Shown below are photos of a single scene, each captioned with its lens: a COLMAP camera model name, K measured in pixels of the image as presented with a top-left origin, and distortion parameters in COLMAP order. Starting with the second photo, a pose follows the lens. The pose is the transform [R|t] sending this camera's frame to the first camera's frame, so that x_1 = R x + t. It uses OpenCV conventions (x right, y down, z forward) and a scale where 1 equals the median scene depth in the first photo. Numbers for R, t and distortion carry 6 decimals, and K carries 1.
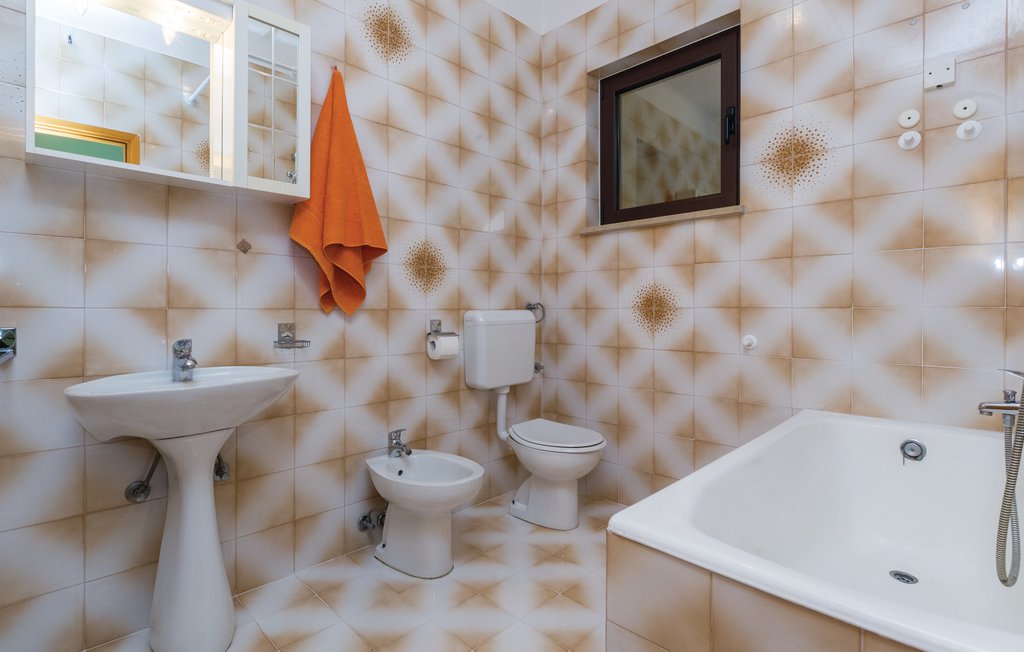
lens RADIAL K [[497.6, 0, 512.2], [0, 497.6, 318.3], [0, 0, 1]] dist [-0.004765, -0.000410]
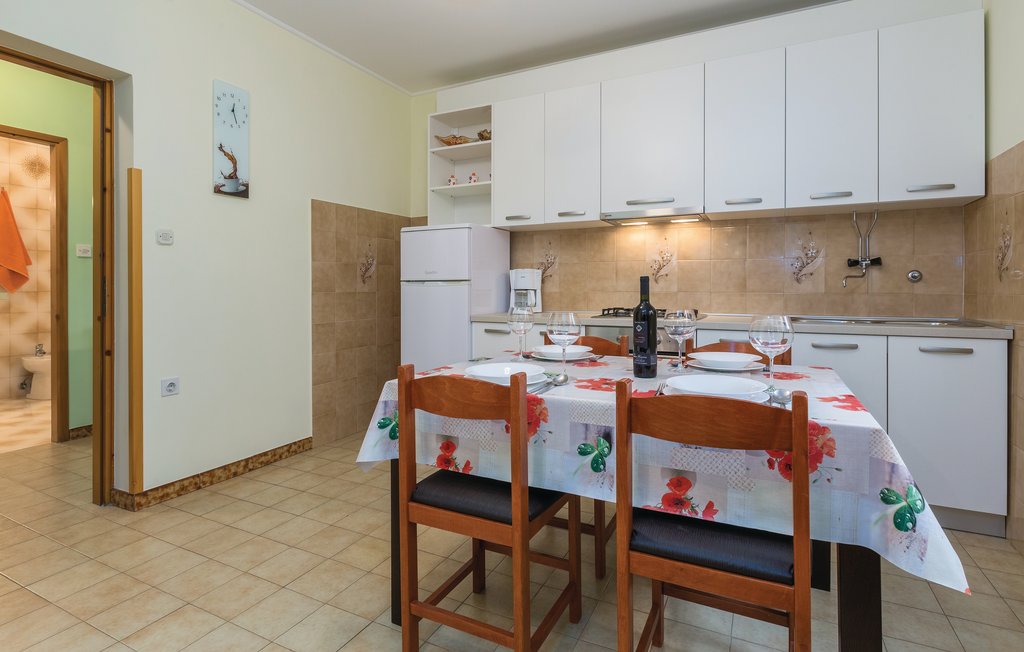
lens RADIAL K [[497.6, 0, 522.7], [0, 497.6, 291.3], [0, 0, 1]] dist [-0.004765, -0.000410]
pose [[0.946920, -0.006190, 0.321410, 1.139872], [0.006553, 0.999979, -0.000048, -0.004895], [-0.321403, 0.002151, 0.946940, -1.871312]]
